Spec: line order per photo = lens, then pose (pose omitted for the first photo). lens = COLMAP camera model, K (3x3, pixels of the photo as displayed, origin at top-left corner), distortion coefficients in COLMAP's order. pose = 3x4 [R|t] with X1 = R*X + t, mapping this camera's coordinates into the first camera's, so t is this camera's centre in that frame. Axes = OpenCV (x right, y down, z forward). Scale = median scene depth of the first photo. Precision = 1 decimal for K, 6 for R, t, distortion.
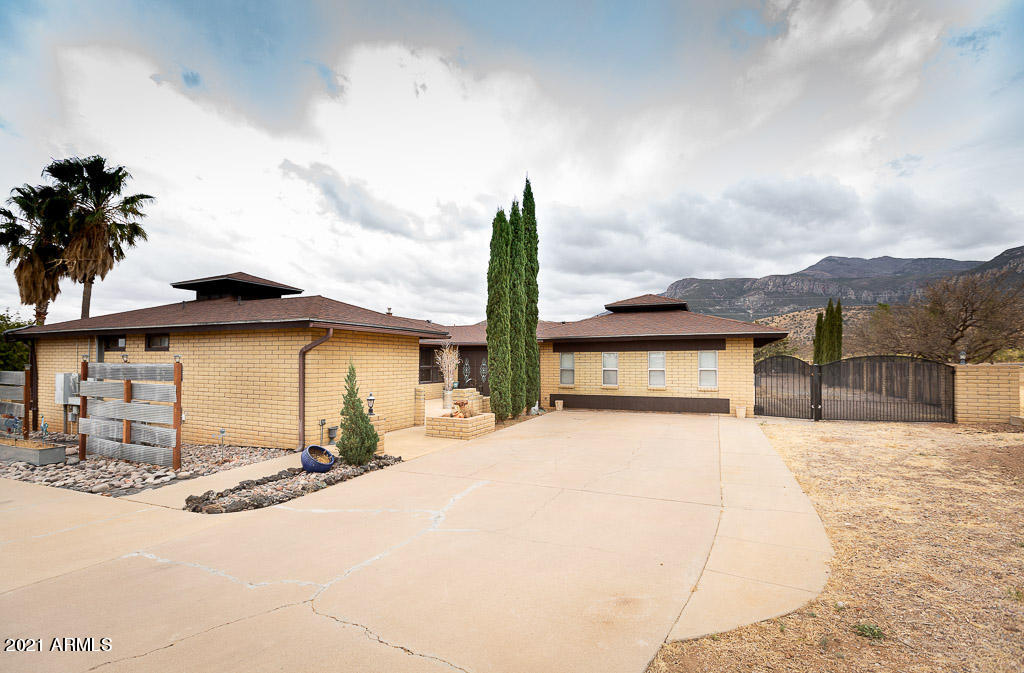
lens RADIAL K [[471.6, 0, 513.6], [0, 471.6, 352.0], [0, 0, 1]] dist [0.011537, 0.004539]
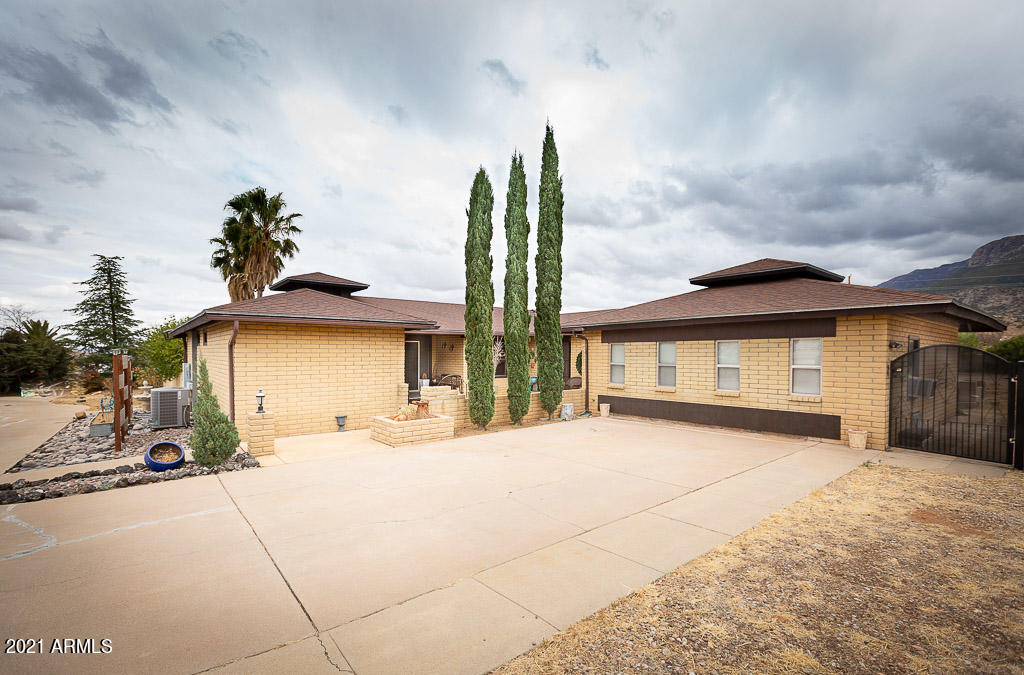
lens RADIAL K [[471.6, 0, 476.8], [0, 471.6, 366.0], [0, 0, 1]] dist [0.011537, 0.004539]
pose [[0.890237, 0.014160, -0.455277, 0.273599], [0.007426, 0.998933, 0.045588, 0.001347], [0.455437, -0.043965, 0.889182, 0.200930]]
